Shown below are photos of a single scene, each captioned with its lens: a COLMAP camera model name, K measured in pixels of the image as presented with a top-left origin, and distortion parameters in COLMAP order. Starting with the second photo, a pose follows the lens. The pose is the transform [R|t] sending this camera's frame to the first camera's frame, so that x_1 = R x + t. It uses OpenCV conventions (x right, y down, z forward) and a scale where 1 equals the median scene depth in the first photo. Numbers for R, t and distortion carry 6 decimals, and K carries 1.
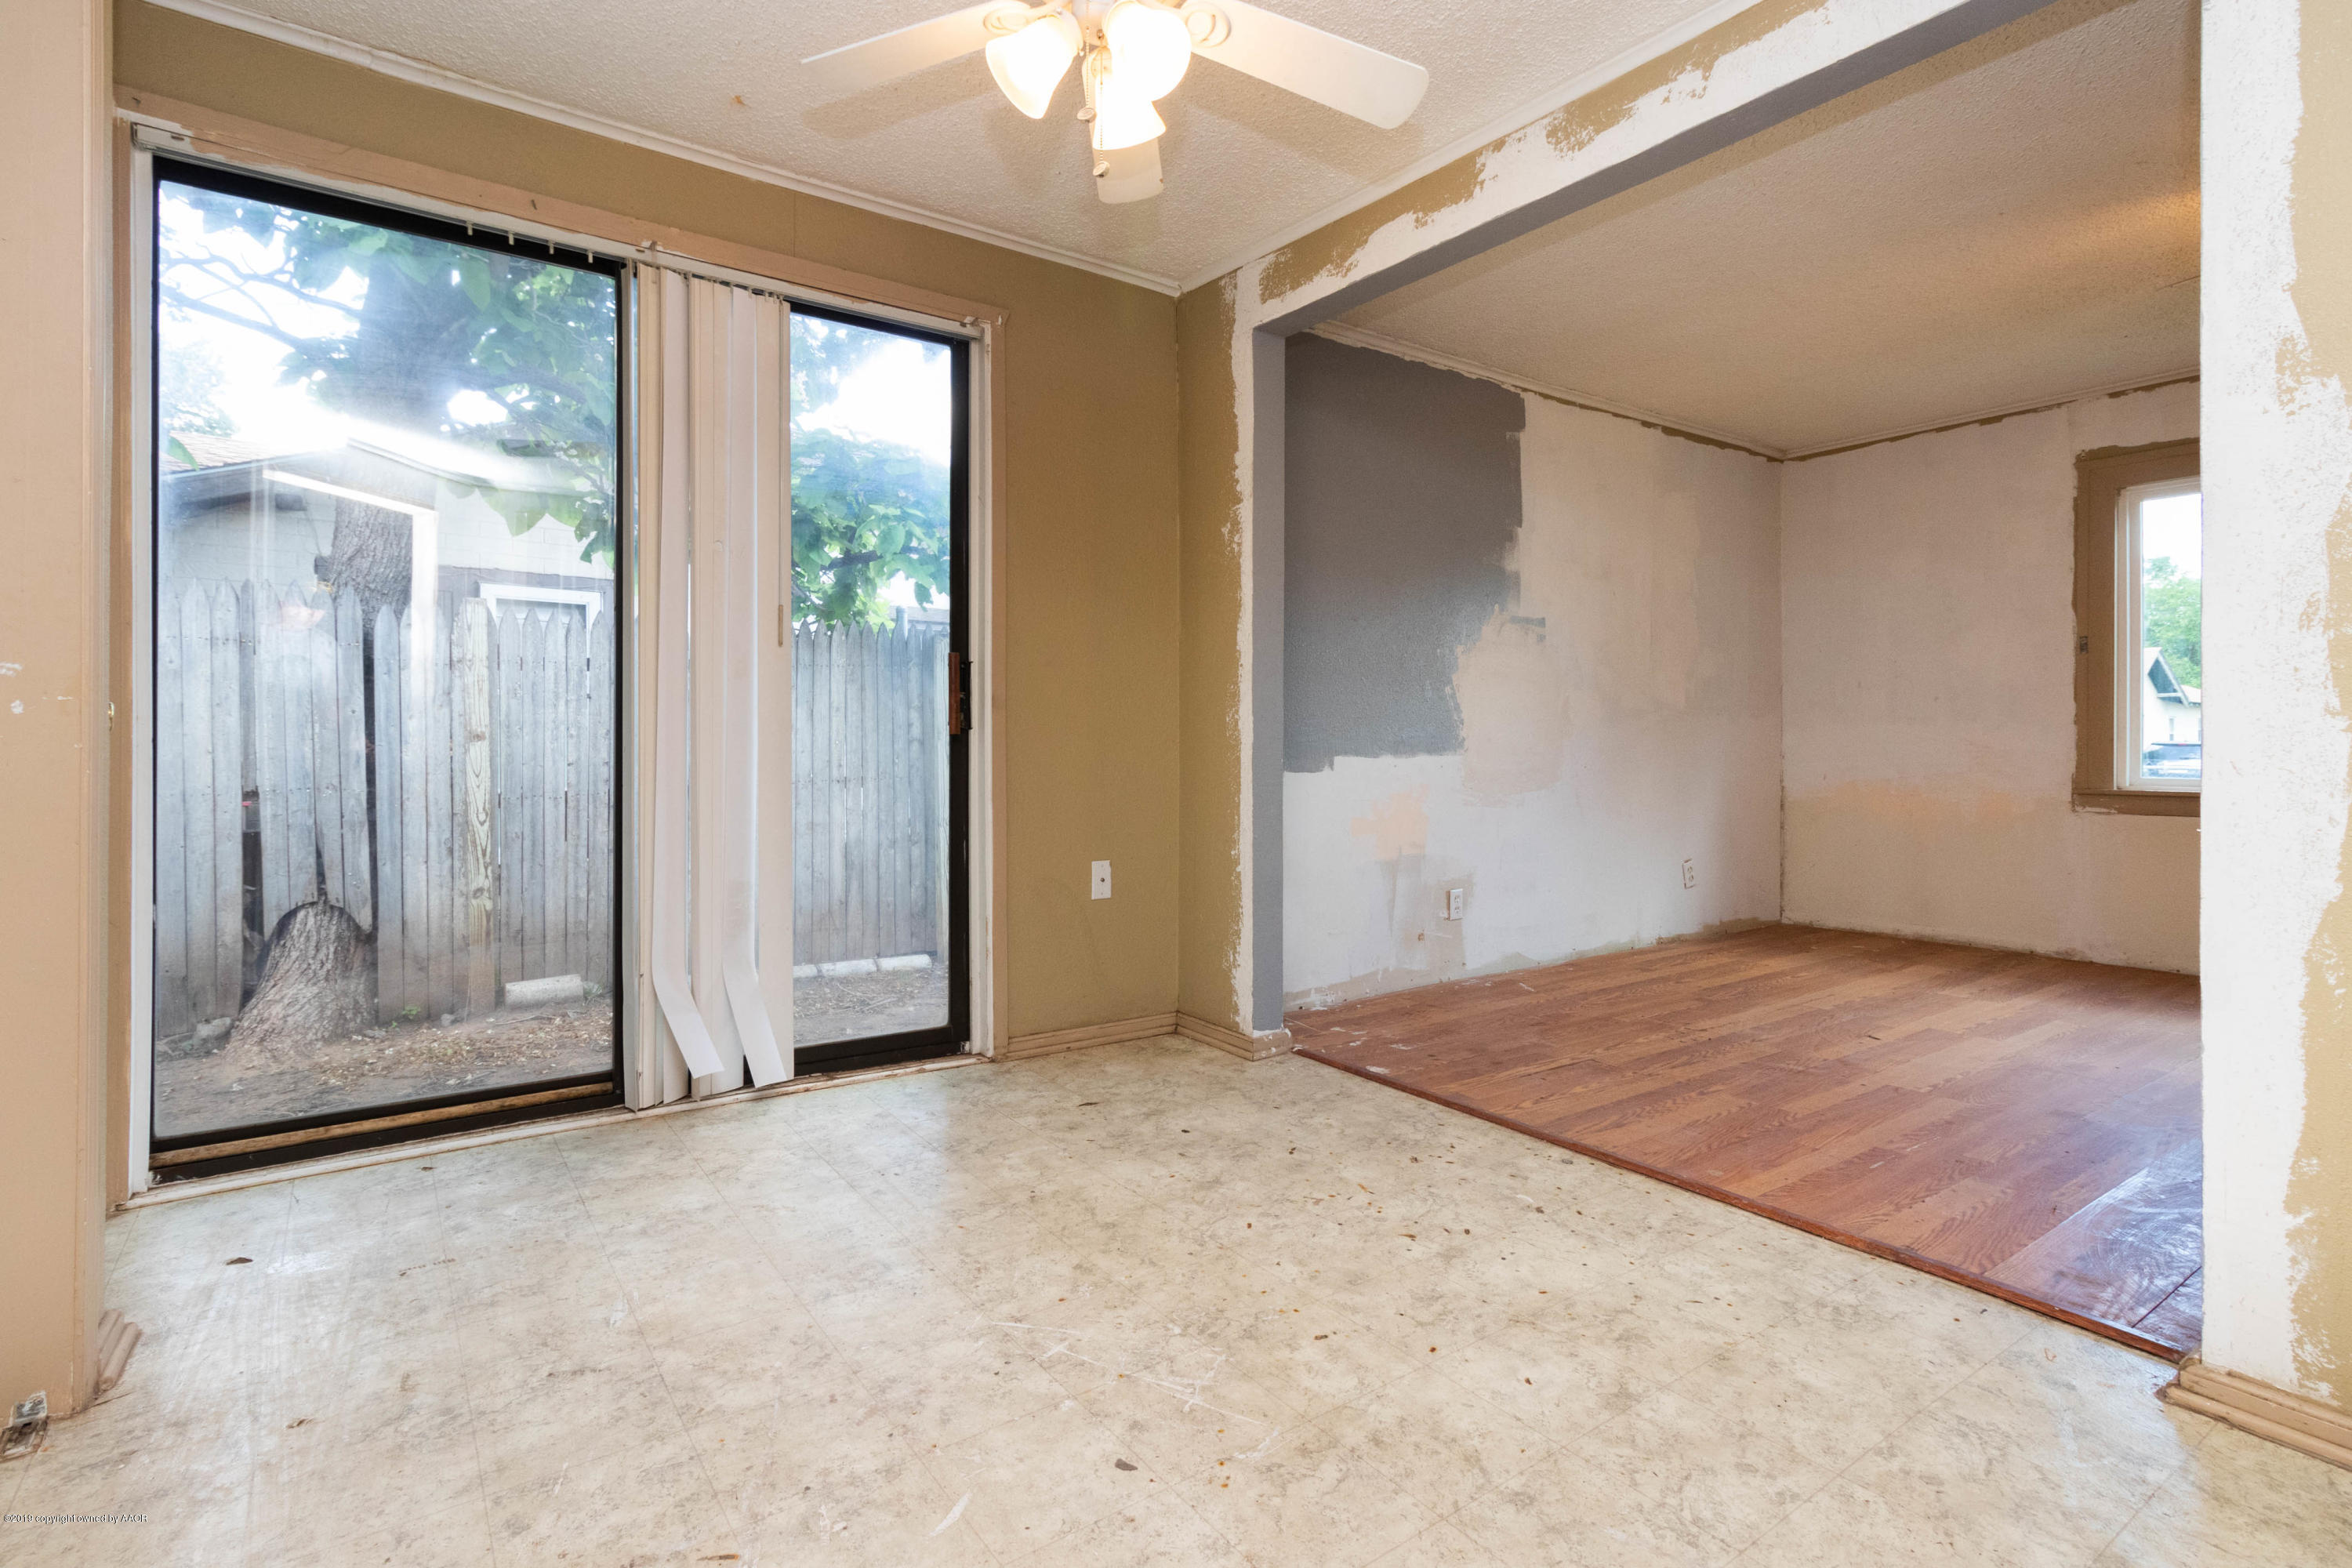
lens RADIAL K [[1146.4, 0, 1127.9], [0, 1146.4, 765.4], [0, 0, 1]] dist [-0.000444, 0.000090]
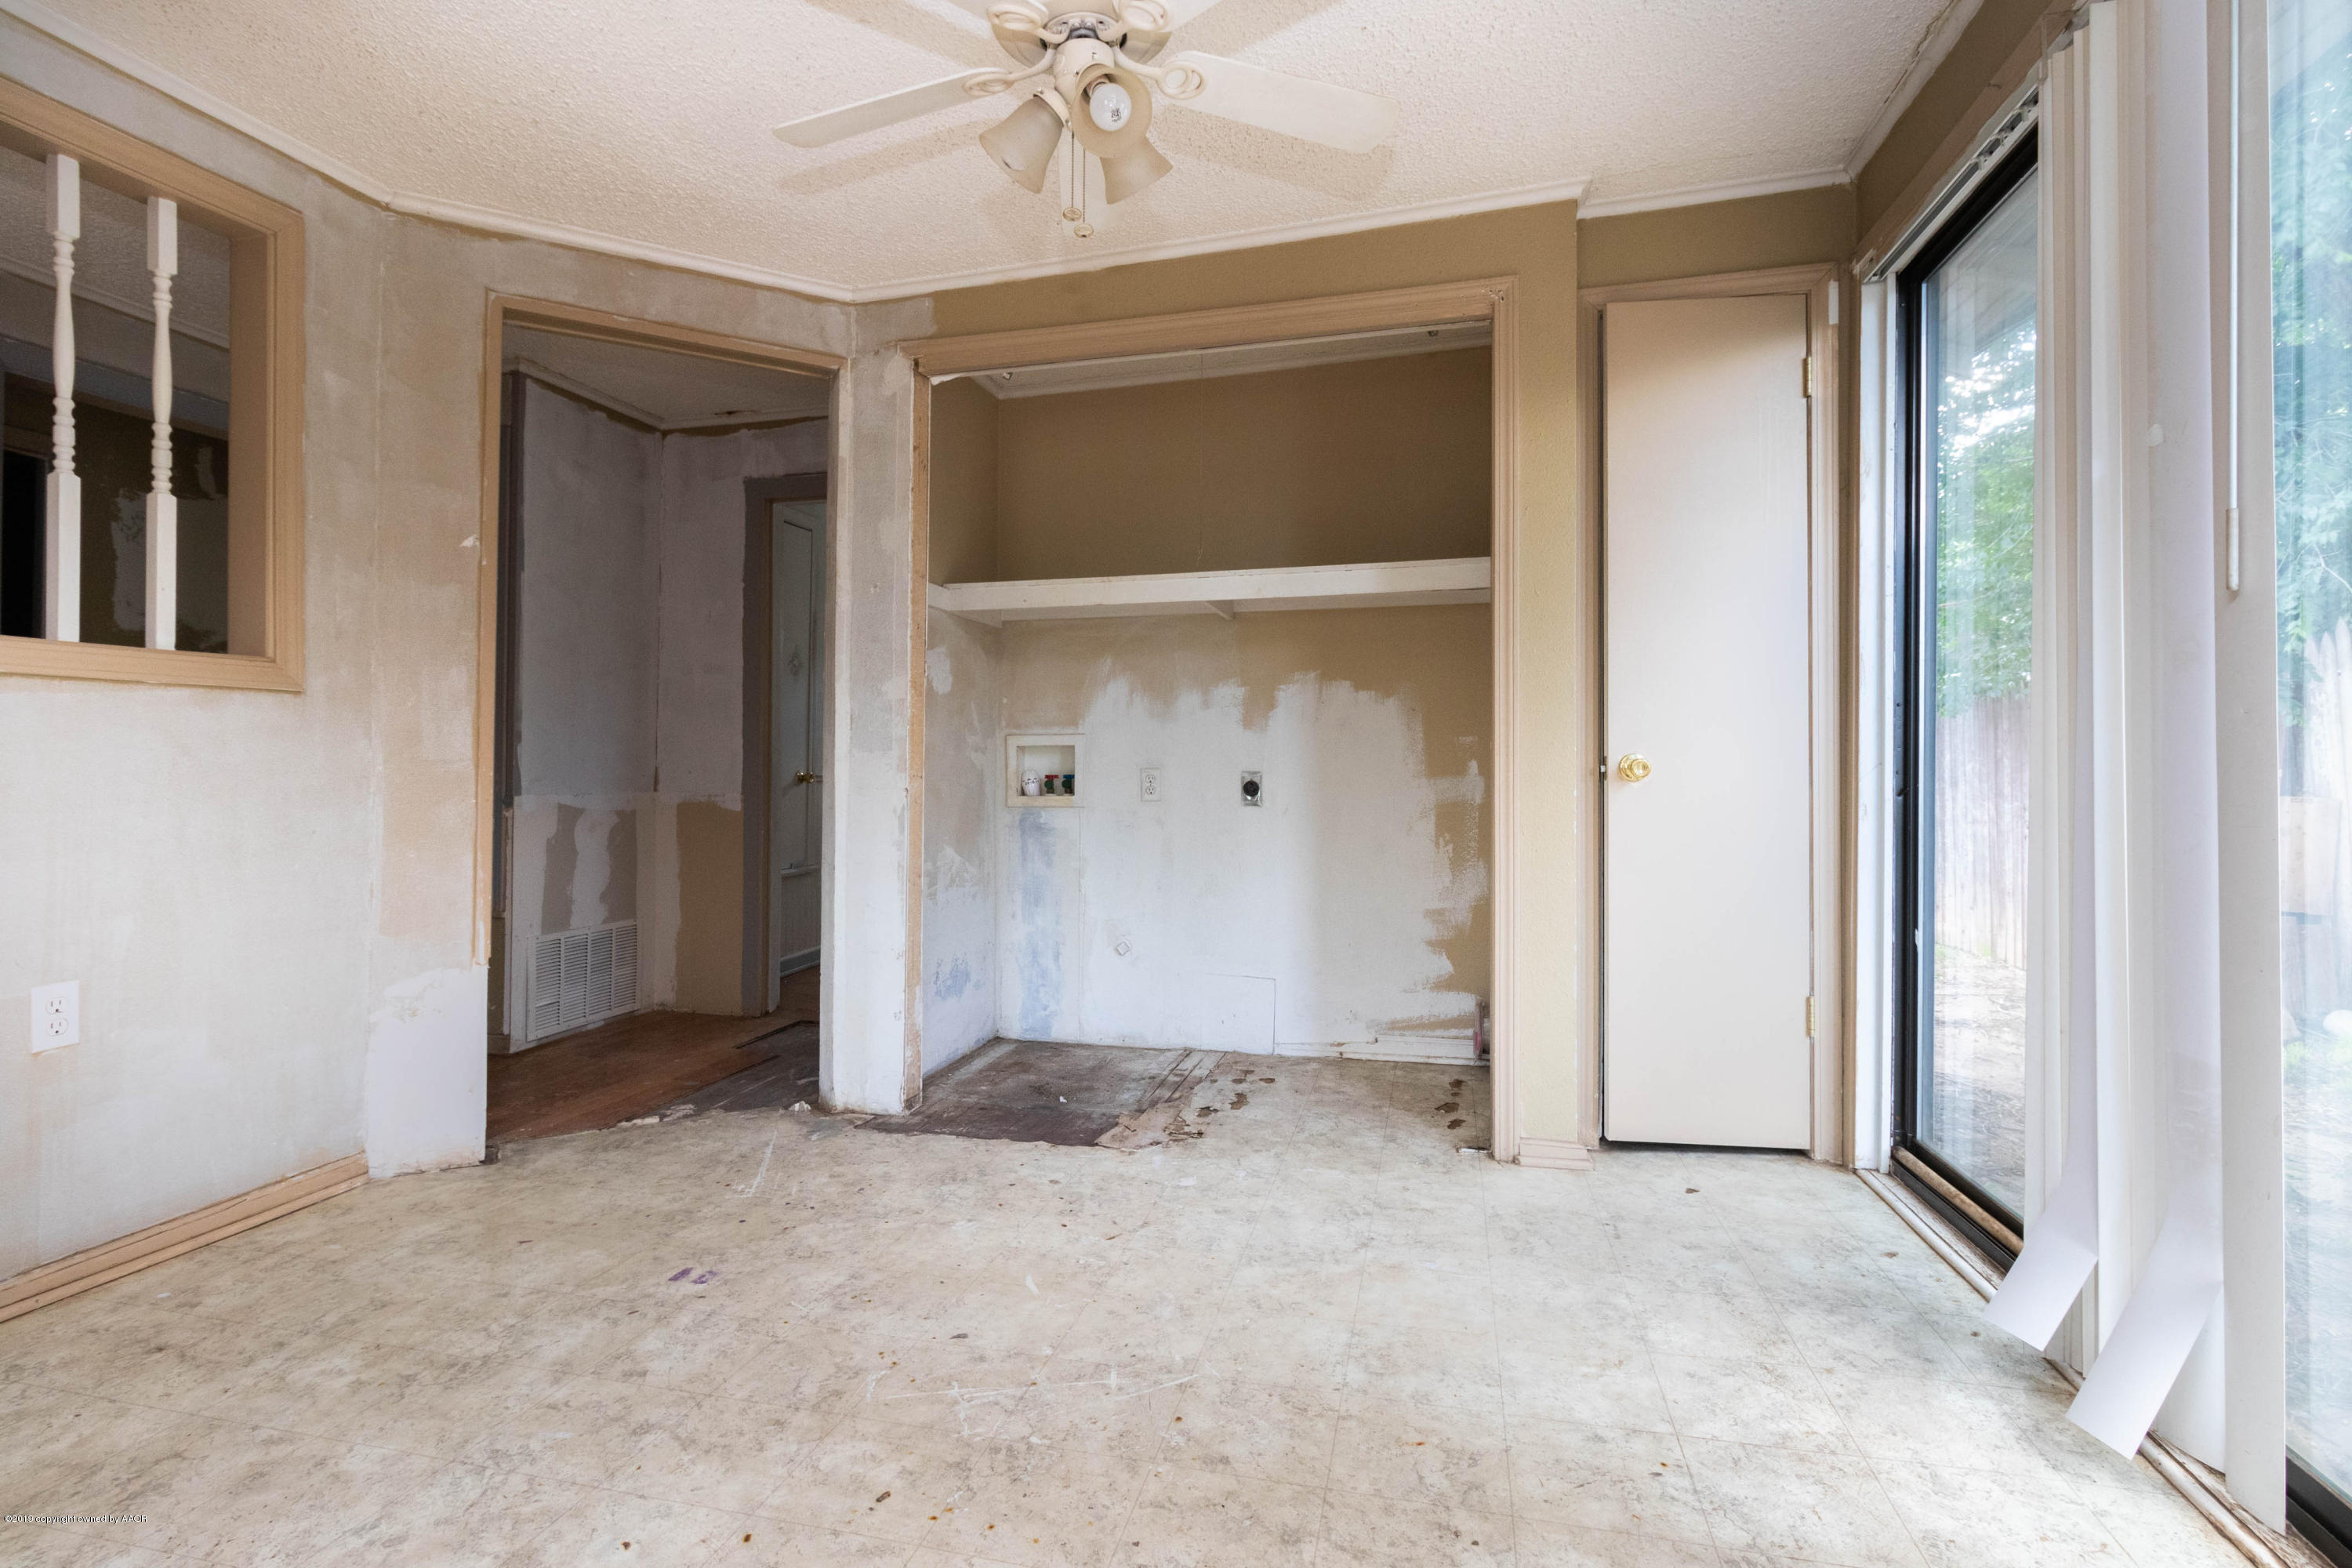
lens RADIAL K [[1117.0, 0, 1154.2], [0, 1117.0, 751.5], [0, 0, 1]] dist [0.005286, 0.001061]
pose [[-0.748705, -0.015766, -0.662716, 0.427703], [-0.013748, 0.999871, -0.008255, -0.031460], [0.662761, 0.002930, -0.748826, 1.304047]]
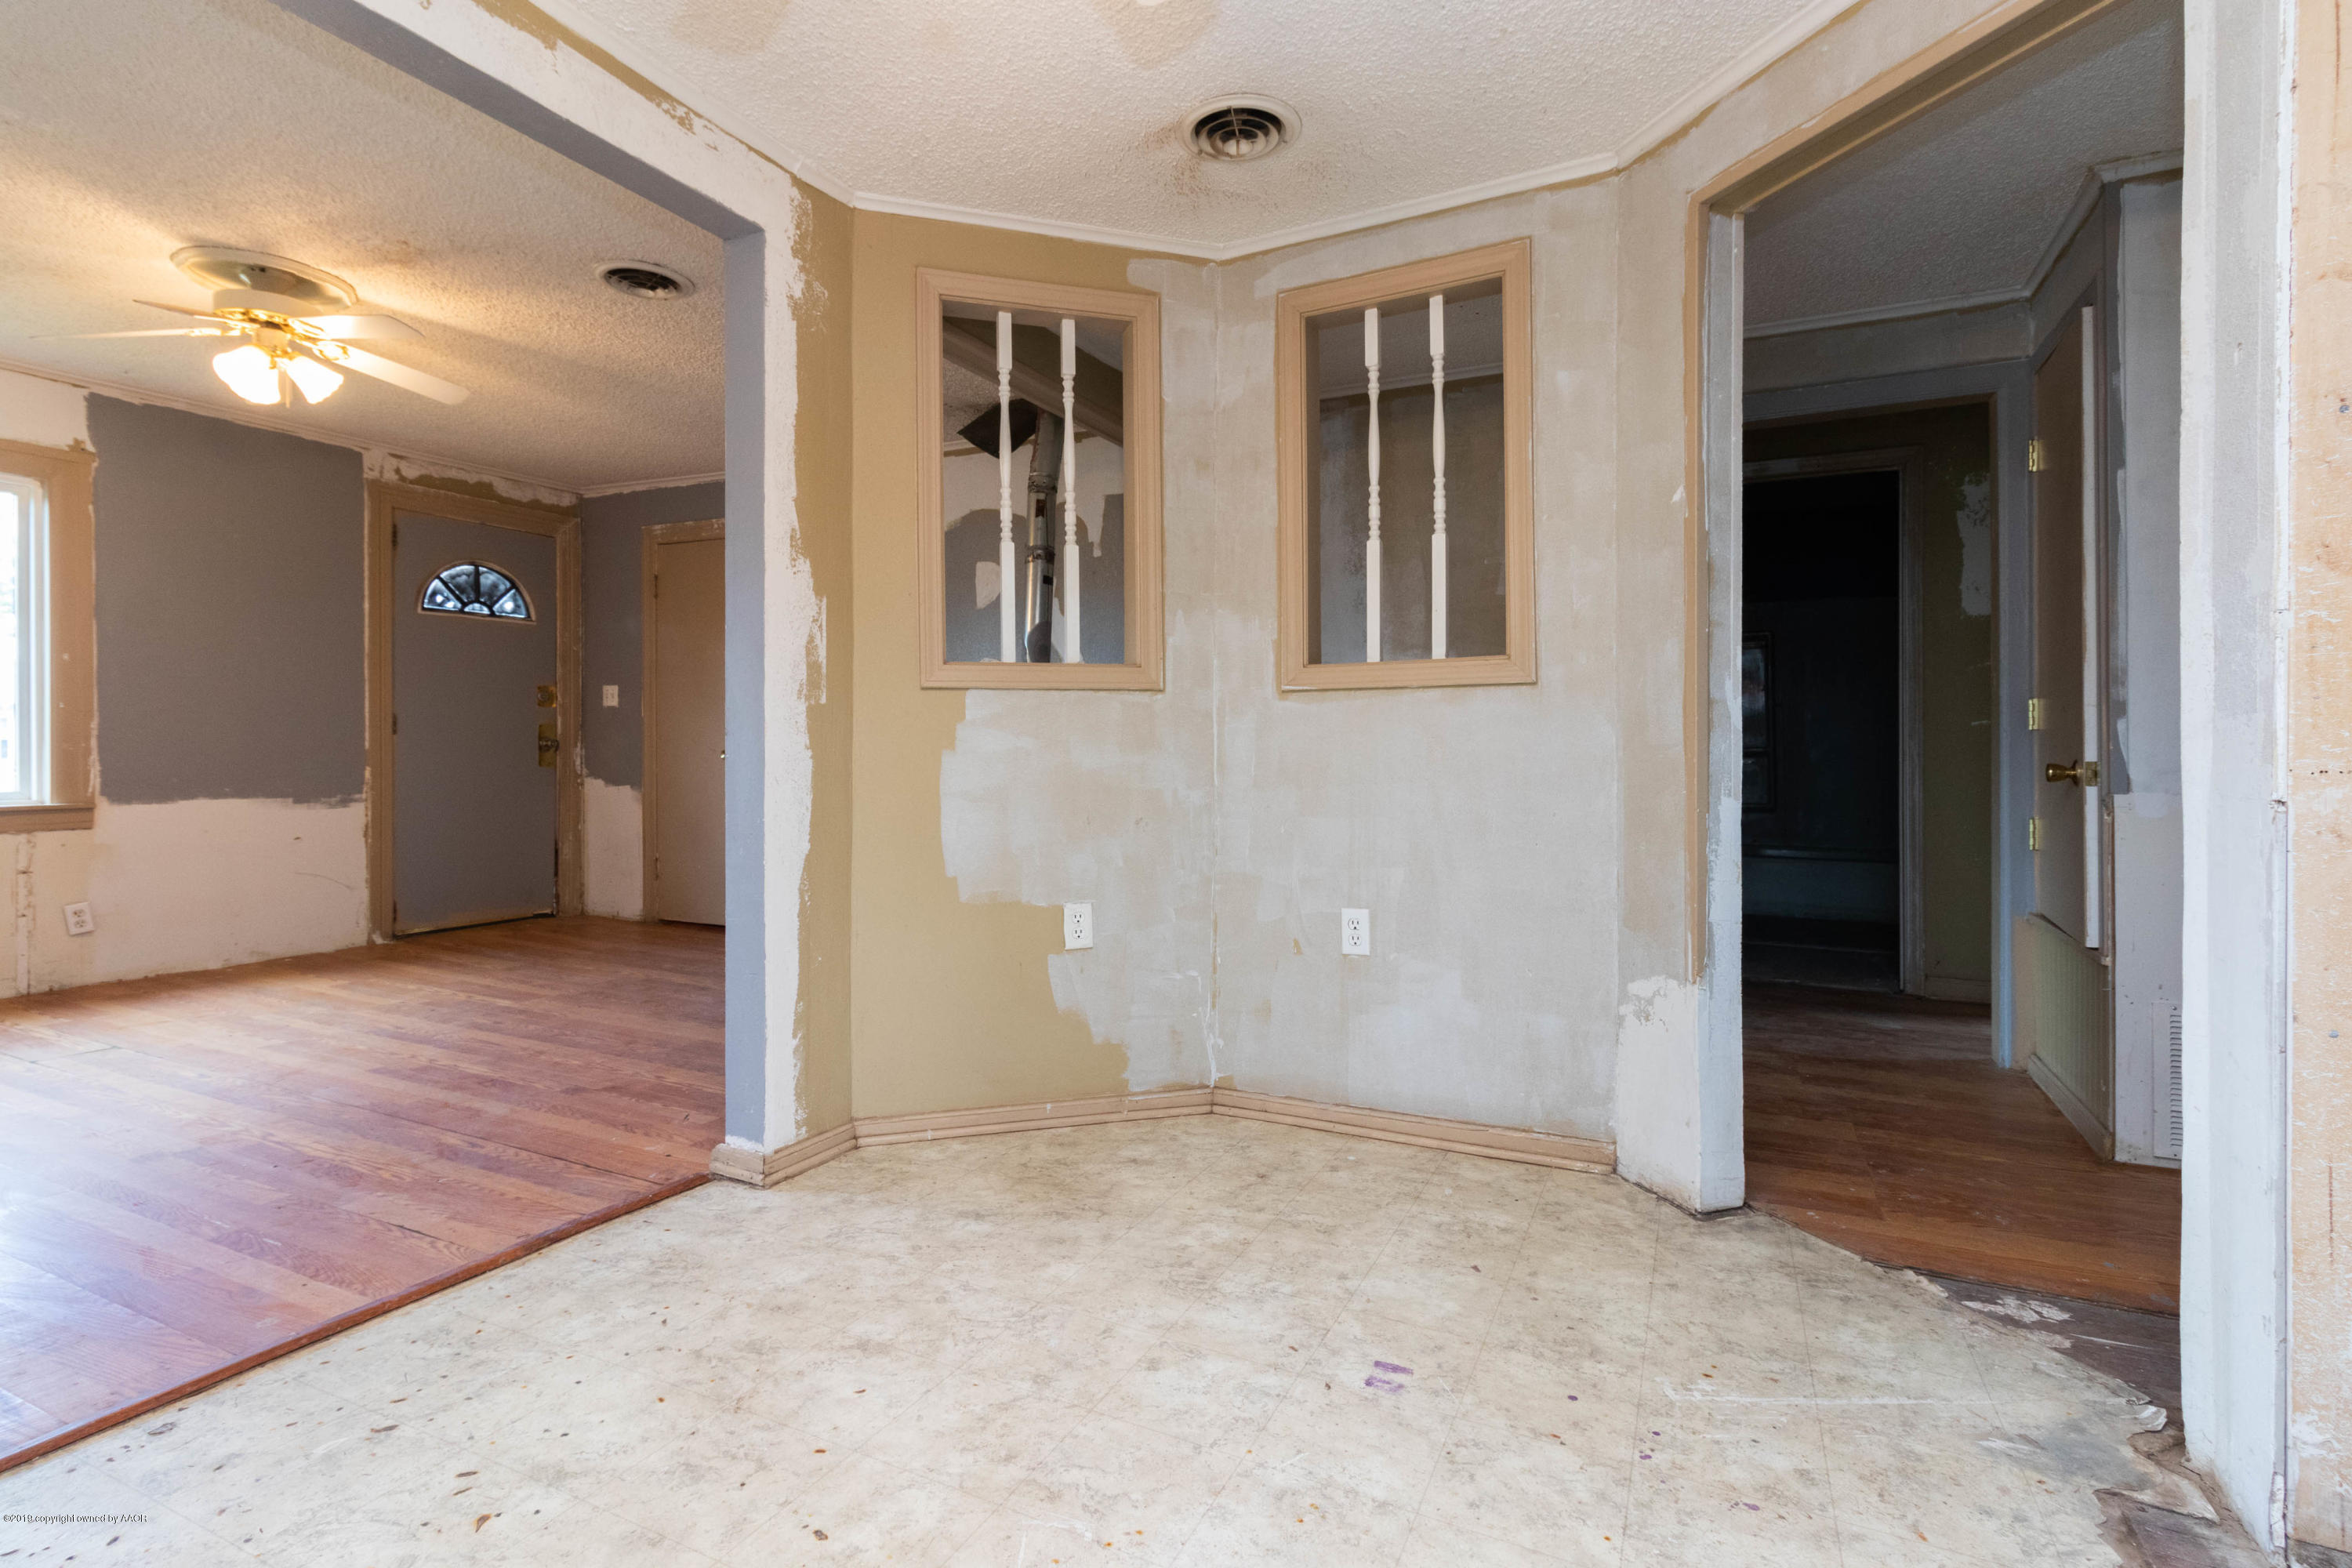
lens RADIAL K [[1117.0, 0, 1154.2], [0, 1117.0, 751.5], [0, 0, 1]] dist [0.005286, 0.001061]
pose [[-0.500142, -0.000834, 0.865943, -0.454180], [0.011147, 0.999910, 0.007401, -0.029019], [-0.865871, 0.013355, -0.500088, 0.881361]]
